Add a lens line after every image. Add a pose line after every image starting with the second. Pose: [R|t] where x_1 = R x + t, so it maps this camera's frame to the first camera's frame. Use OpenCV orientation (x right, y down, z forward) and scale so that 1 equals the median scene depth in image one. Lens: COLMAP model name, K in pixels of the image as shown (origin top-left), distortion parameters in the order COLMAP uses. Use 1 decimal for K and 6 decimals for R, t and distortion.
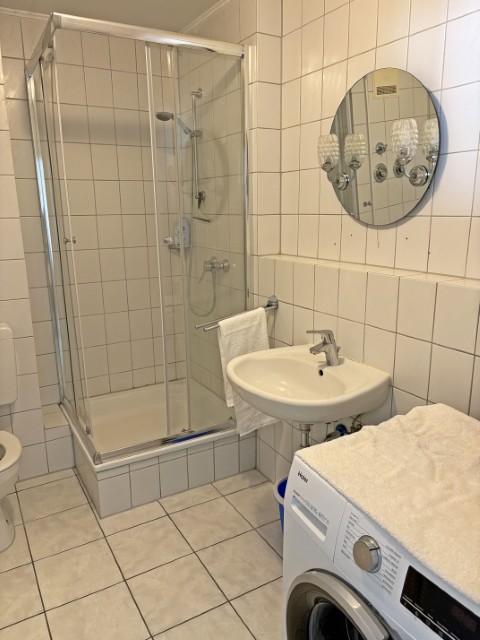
lens RADIAL K [[489.0, 0, 239.7], [0, 489.0, 325.0], [0, 0, 1]] dist [0.055156, -0.065889]
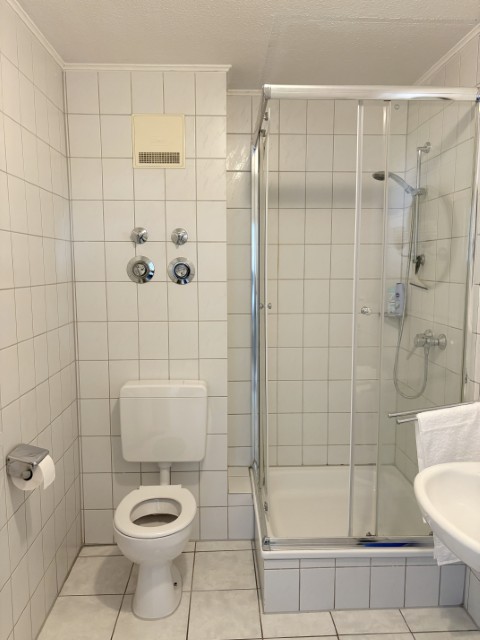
lens RADIAL K [[489.0, 0, 239.7], [0, 489.0, 325.0], [0, 0, 1]] dist [0.055156, -0.065889]
pose [[0.886832, 0.067756, -0.457097, 0.050378], [-0.118063, 0.989584, -0.082372, -0.042856], [0.446754, 0.127016, 0.885595, 0.107191]]
